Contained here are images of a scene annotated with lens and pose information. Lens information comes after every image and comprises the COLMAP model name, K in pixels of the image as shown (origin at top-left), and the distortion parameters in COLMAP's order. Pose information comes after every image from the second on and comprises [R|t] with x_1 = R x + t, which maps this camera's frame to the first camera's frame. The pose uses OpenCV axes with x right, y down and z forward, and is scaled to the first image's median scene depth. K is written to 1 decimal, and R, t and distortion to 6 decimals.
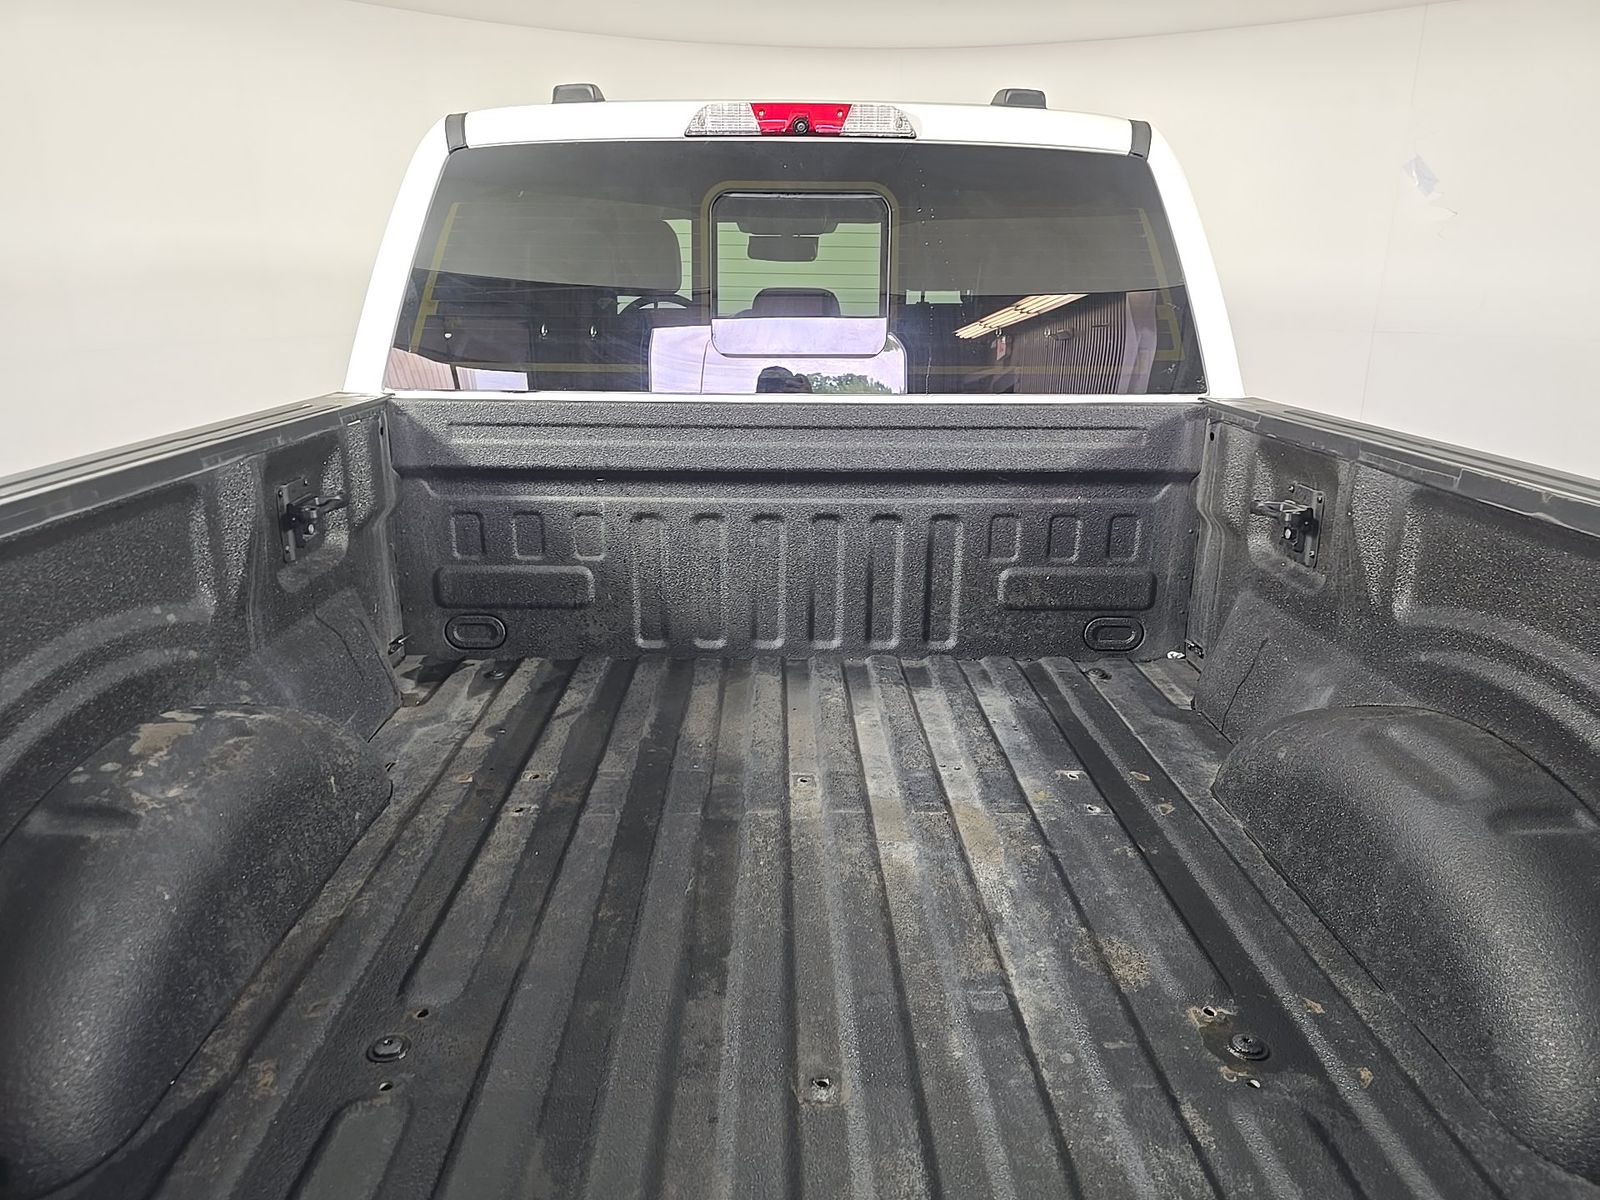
lens RADIAL K [[1101.3, 0, 796.0], [0, 1101.3, 623.1], [0, 0, 1]] dist [0.046364, -0.042047]
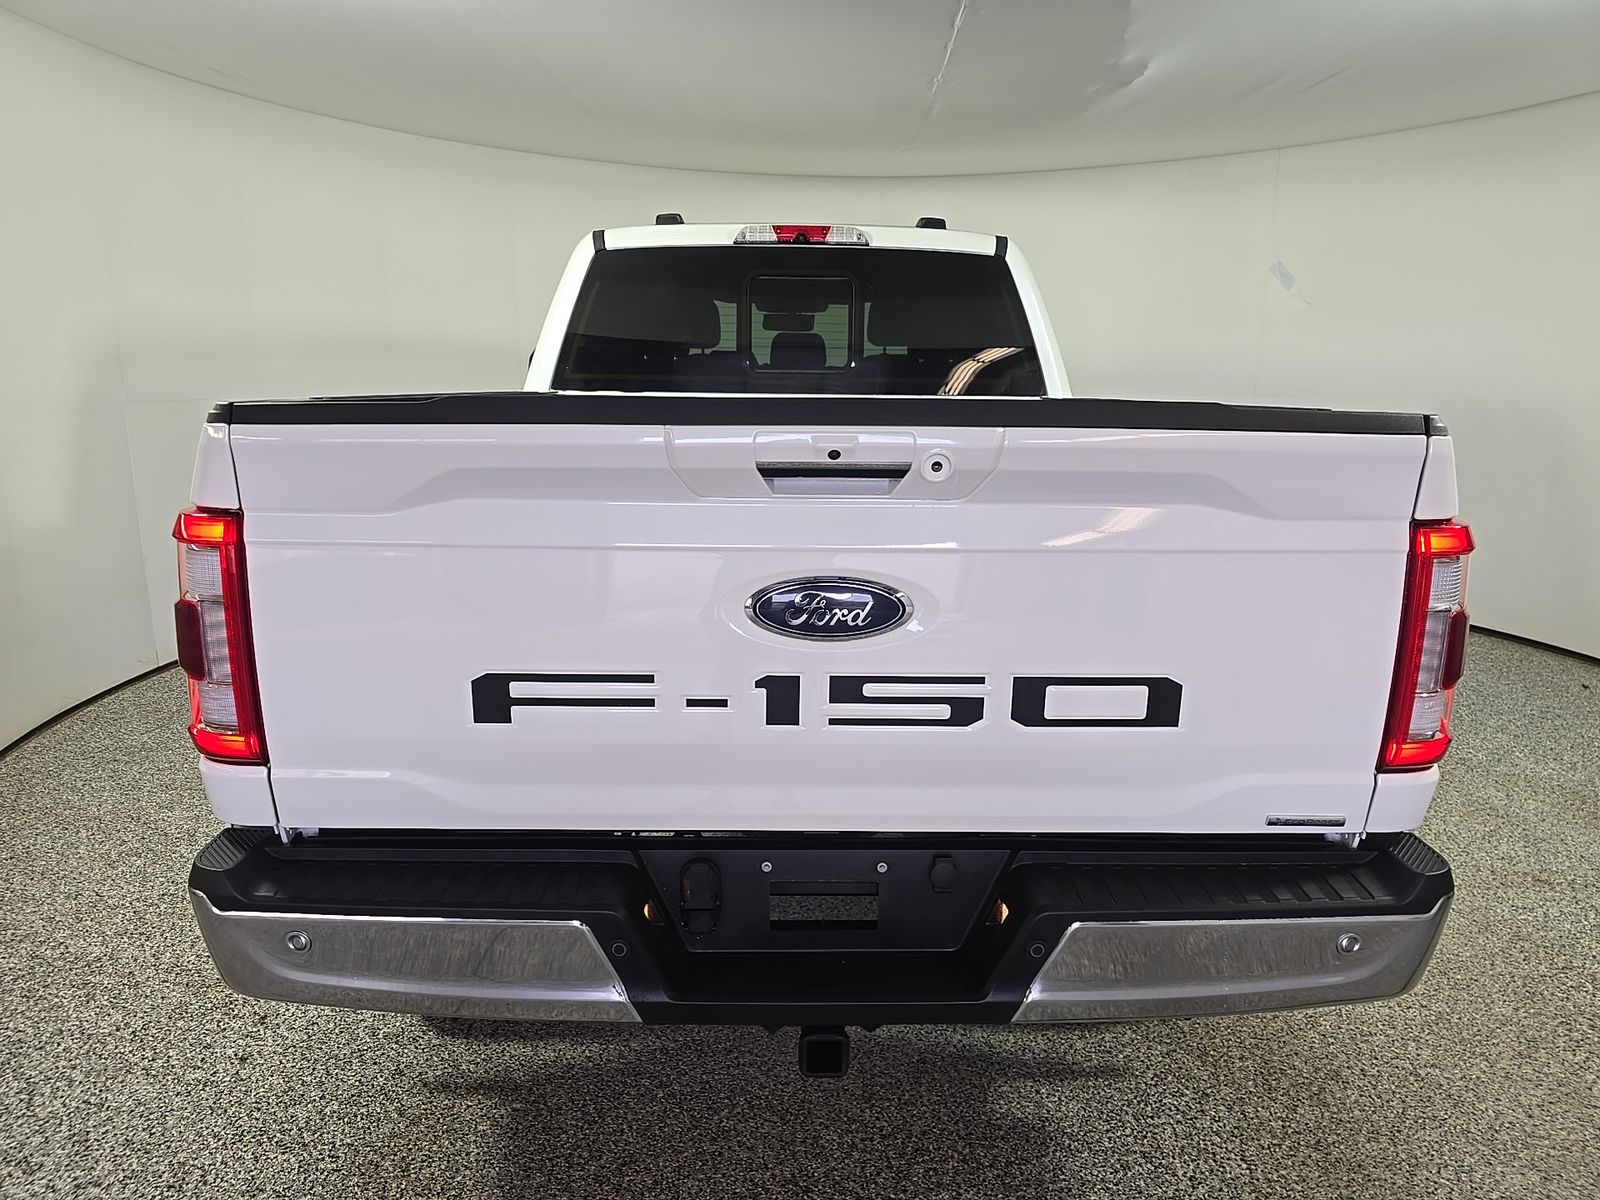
lens RADIAL K [[1101.3, 0, 796.0], [0, 1101.3, 623.1], [0, 0, 1]] dist [0.046364, -0.042047]
pose [[0.999986, 0.005215, -0.000921, 0.000375], [-0.005274, 0.996481, -0.083657, 0.282246], [0.000481, 0.083661, 0.996494, -0.641978]]
